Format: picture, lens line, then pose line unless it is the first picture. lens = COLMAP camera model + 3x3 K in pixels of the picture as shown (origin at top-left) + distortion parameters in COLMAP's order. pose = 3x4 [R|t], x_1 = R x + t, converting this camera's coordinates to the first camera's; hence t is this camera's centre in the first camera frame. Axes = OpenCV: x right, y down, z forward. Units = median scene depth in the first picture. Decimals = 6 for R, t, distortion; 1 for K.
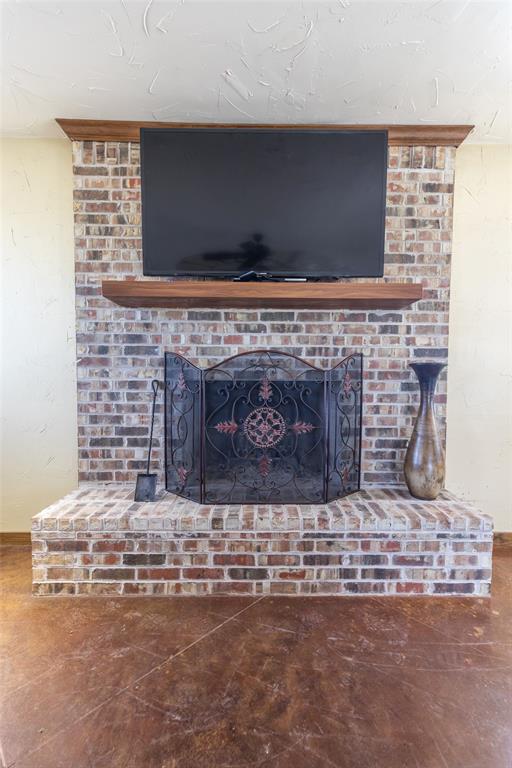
lens RADIAL K [[344.6, 0, 257.4], [0, 344.6, 388.4], [0, 0, 1]] dist [0.009037, -0.002260]
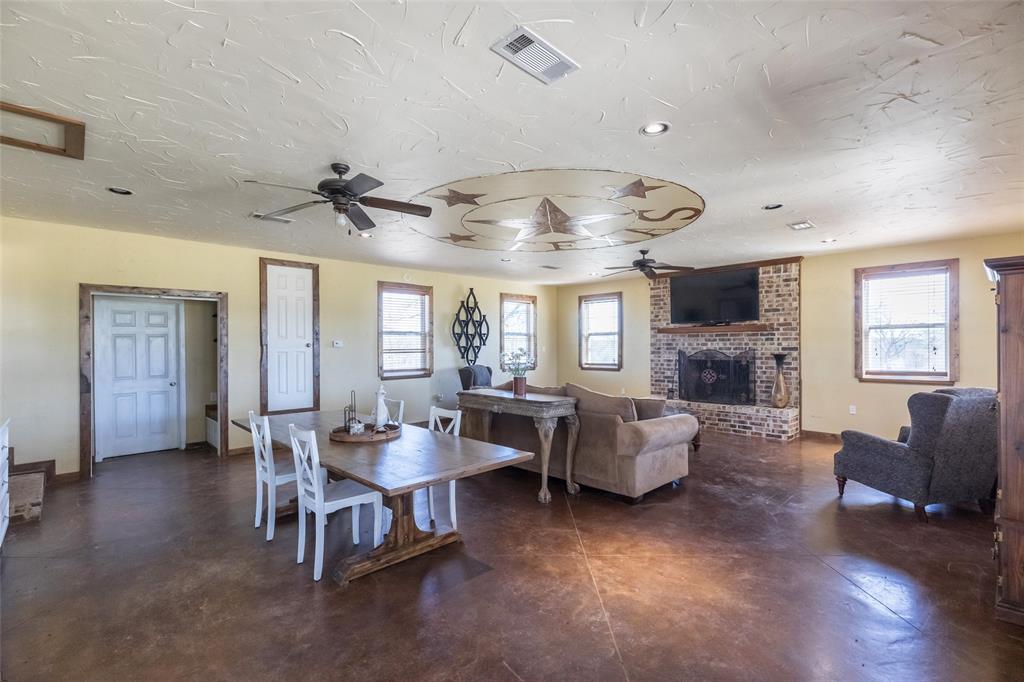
lens RADIAL K [[459.5, 0, 510.6], [0, 459.5, 345.2], [0, 0, 1]] dist [0.009037, -0.002260]
pose [[0.692933, -0.010507, -0.720925, 1.473484], [-0.022515, 0.999091, -0.036201, 0.027212], [0.720650, 0.041317, 0.692067, -2.566914]]
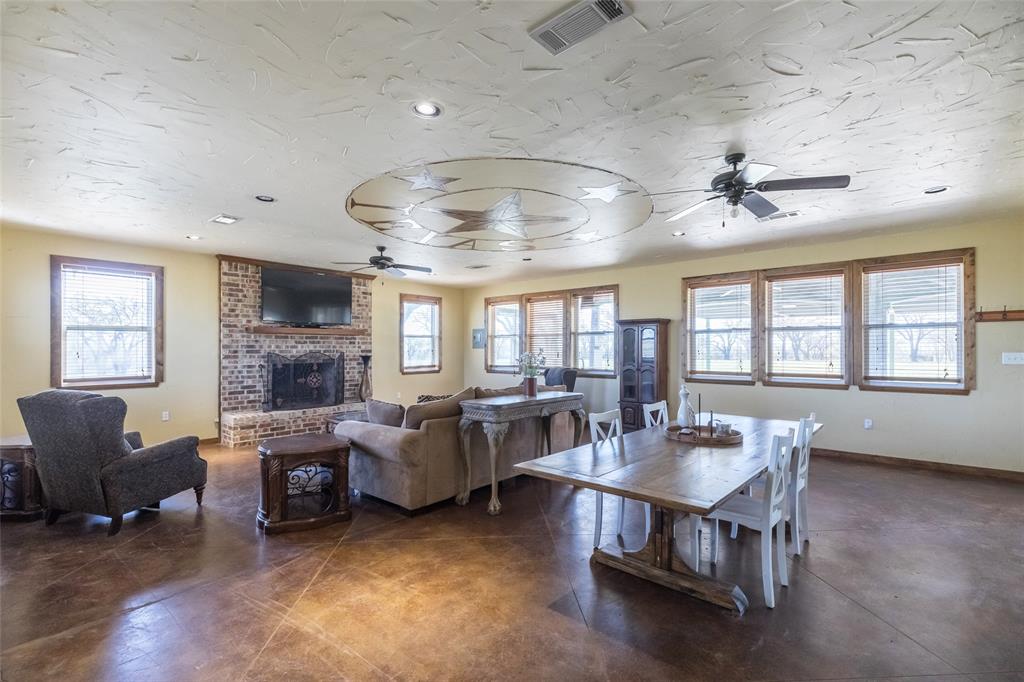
lens RADIAL K [[459.5, 0, 508.0], [0, 459.5, 346.3], [0, 0, 1]] dist [0.009037, -0.002260]
pose [[0.671069, -0.002190, 0.741392, -1.503532], [0.037942, 0.998787, -0.031393, 0.016172], [-0.740423, 0.049196, 0.670338, -2.370254]]
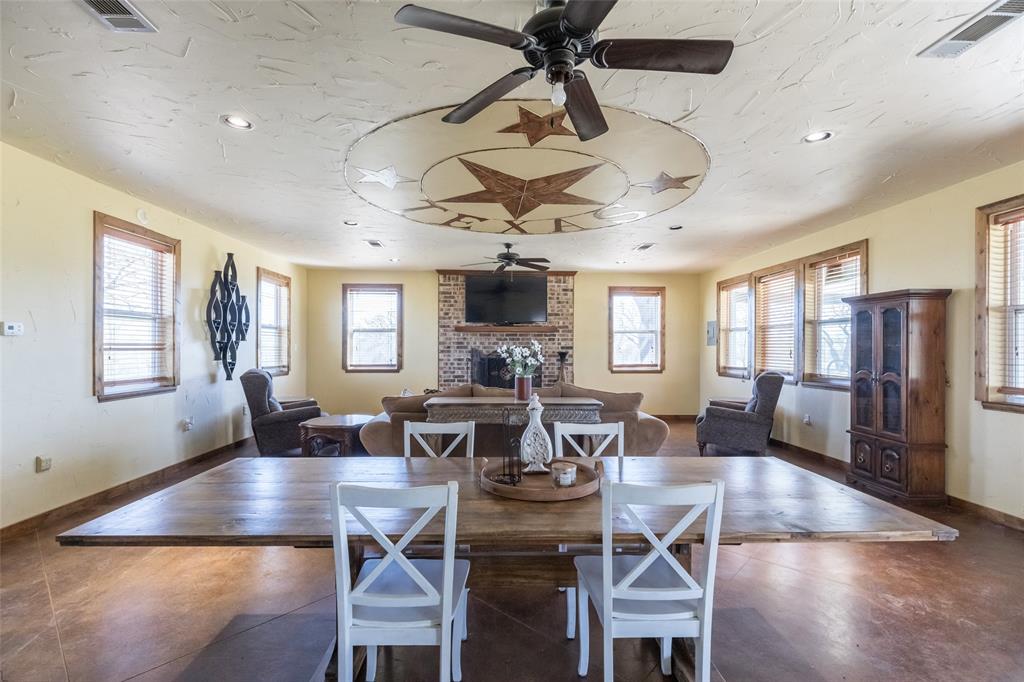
lens RADIAL K [[459.5, 0, 508.3], [0, 459.5, 347.4], [0, 0, 1]] dist [0.009037, -0.002260]
pose [[0.999495, -0.002926, 0.031647, -0.085809], [0.004368, 0.998950, -0.045608, 0.061415], [-0.031480, 0.045724, 0.998458, -2.736913]]
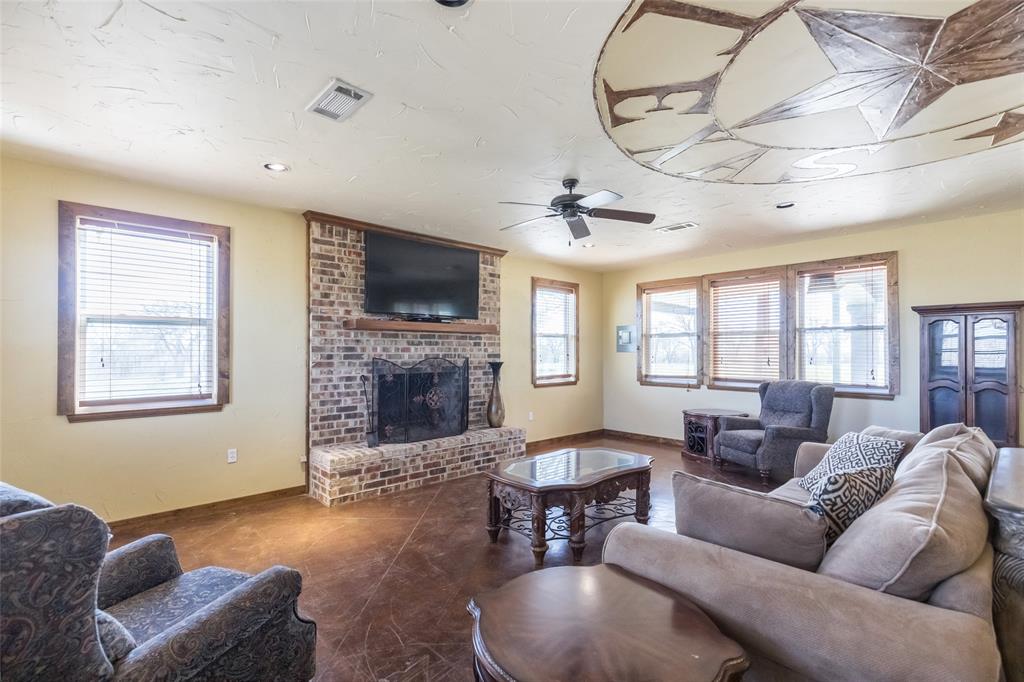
lens RADIAL K [[459.5, 0, 509.5], [0, 459.5, 346.7], [0, 0, 1]] dist [0.009037, -0.002260]
pose [[0.743377, 0.001772, 0.668870, -1.229527], [0.034220, 0.998586, -0.040678, -0.046491], [-0.667997, 0.053128, 0.742265, -1.051681]]
